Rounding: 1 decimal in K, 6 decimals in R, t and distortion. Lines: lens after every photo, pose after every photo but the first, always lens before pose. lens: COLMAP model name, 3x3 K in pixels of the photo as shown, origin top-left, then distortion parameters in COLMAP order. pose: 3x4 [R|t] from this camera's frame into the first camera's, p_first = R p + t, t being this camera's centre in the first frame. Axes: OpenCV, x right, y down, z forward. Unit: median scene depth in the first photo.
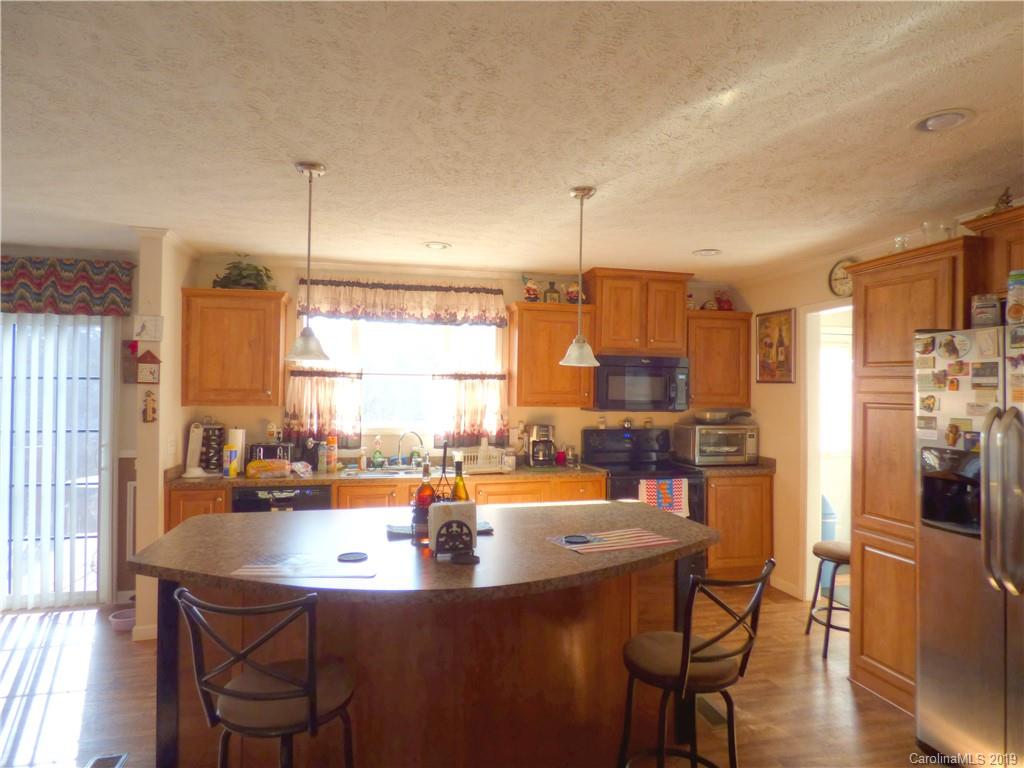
lens RADIAL K [[612.4, 0, 508.4], [0, 612.4, 377.5], [0, 0, 1]] dist [-0.015505, 0.004861]
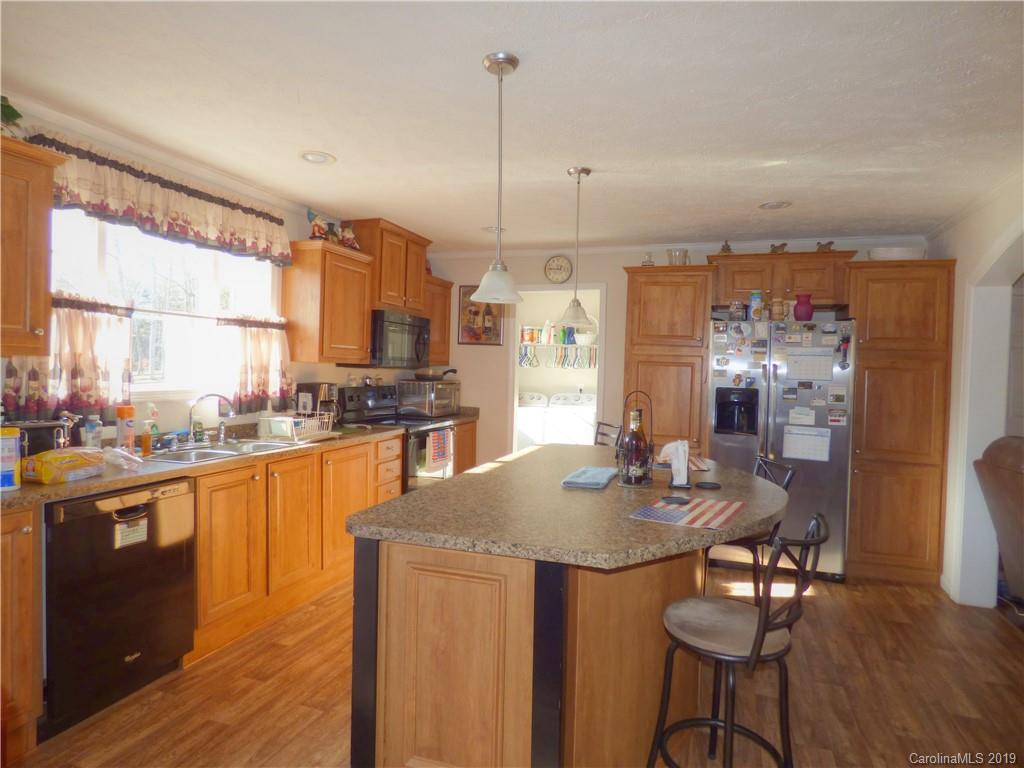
lens RADIAL K [[612.4, 0, 512.0], [0, 612.4, 378.0], [0, 0, 1]] dist [-0.015505, 0.004861]
pose [[0.537104, -0.010997, 0.843444, -0.564811], [-0.042952, 0.998261, 0.040368, 0.023152], [-0.842422, -0.057909, 0.535698, 0.300811]]
